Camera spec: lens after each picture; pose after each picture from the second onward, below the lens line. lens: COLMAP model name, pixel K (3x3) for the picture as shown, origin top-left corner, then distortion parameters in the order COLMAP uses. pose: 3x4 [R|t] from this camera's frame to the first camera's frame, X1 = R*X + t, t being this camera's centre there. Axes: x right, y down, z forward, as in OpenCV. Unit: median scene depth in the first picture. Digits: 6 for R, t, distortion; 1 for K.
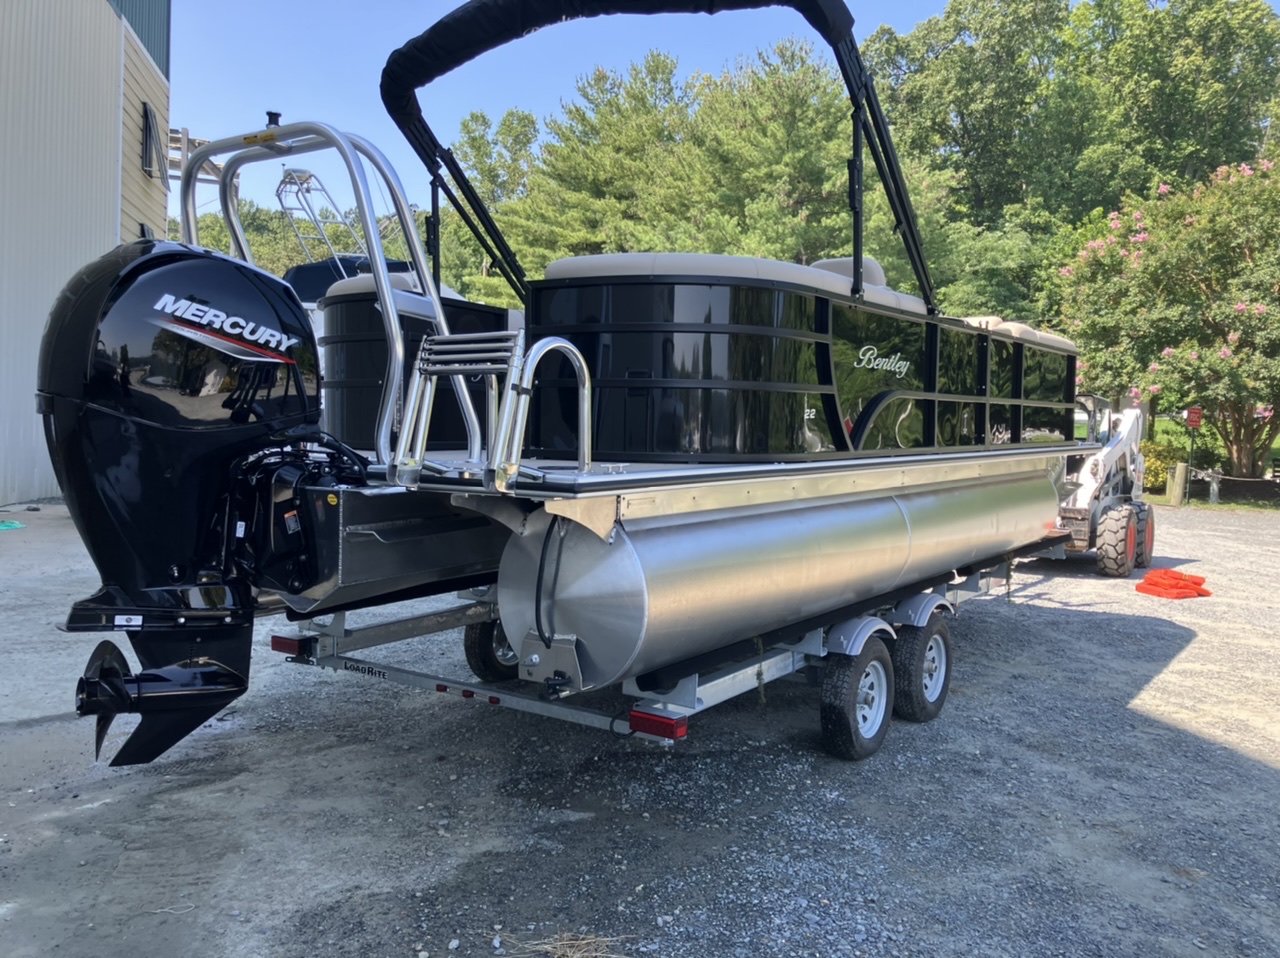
lens RADIAL K [[1056.3, 0, 654.2], [0, 1056.3, 479.7], [0, 0, 1]] dist [0.010915, 0.003945]
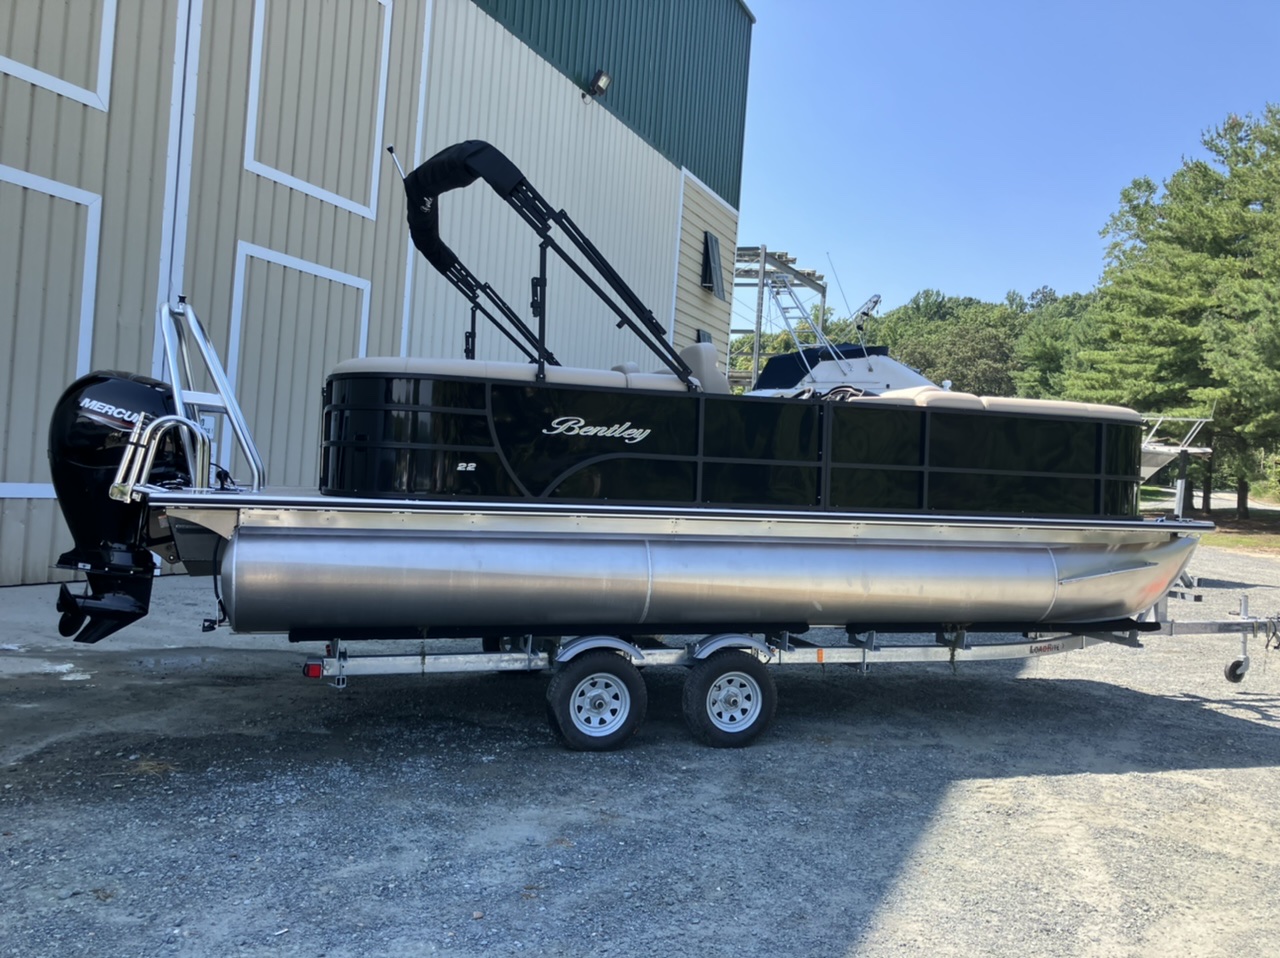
lens RADIAL K [[1056.3, 0, 654.2], [0, 1056.3, 479.7], [0, 0, 1]] dist [0.010915, 0.003945]
pose [[0.797029, 0.015967, -0.603730, 0.176795], [-0.061299, 0.996627, -0.054568, 0.002097], [0.600822, 0.080500, 0.795319, 0.008788]]
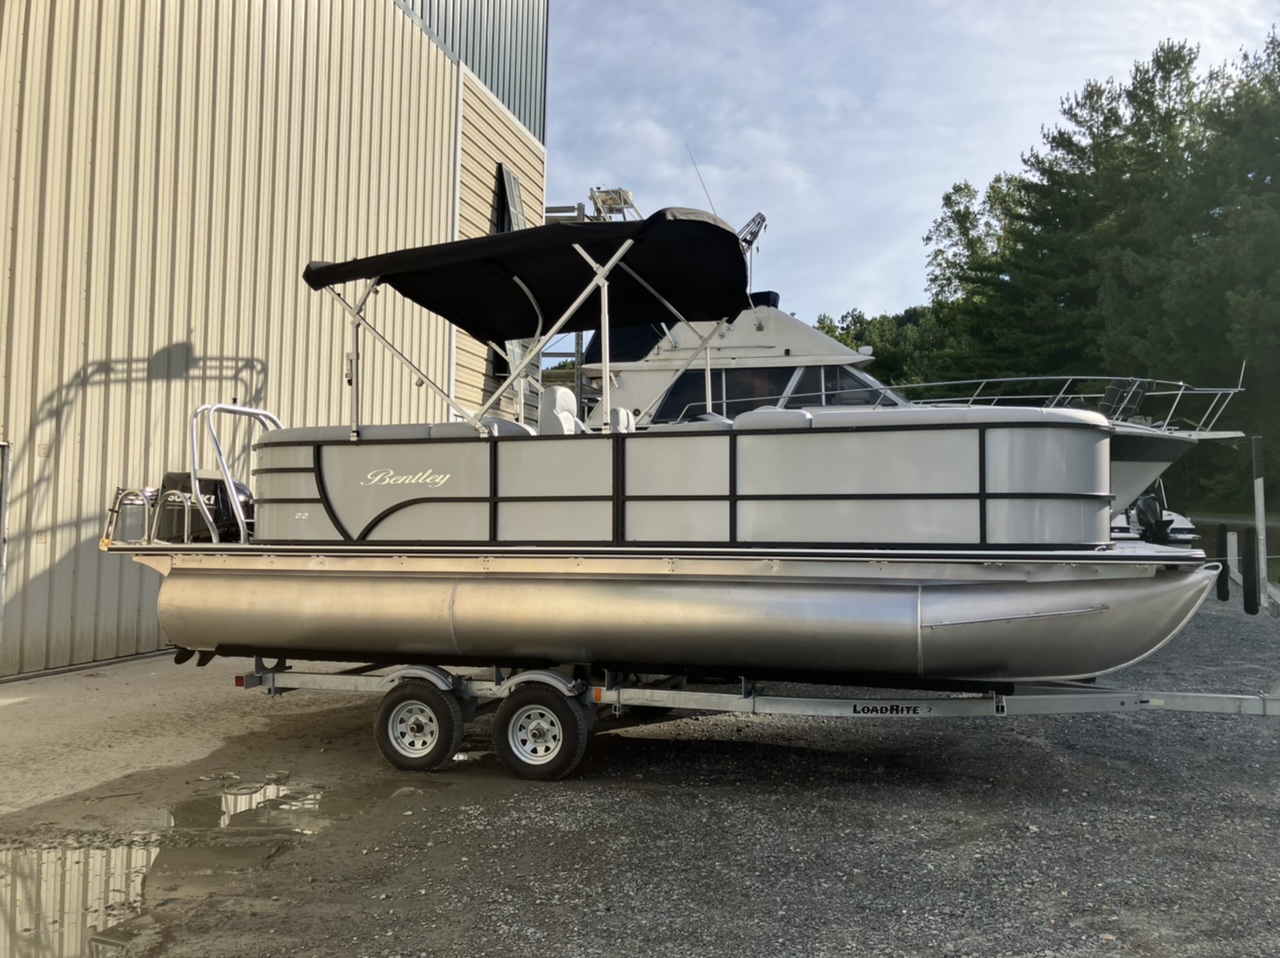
lens RADIAL K [[1056.3, 0, 654.2], [0, 1056.3, 479.7], [0, 0, 1]] dist [0.010915, 0.003945]
pose [[0.888267, -0.039335, -0.457640, 0.017753], [-0.004594, 0.995516, -0.094483, -0.010900], [0.459304, 0.086028, 0.884103, 0.251338]]
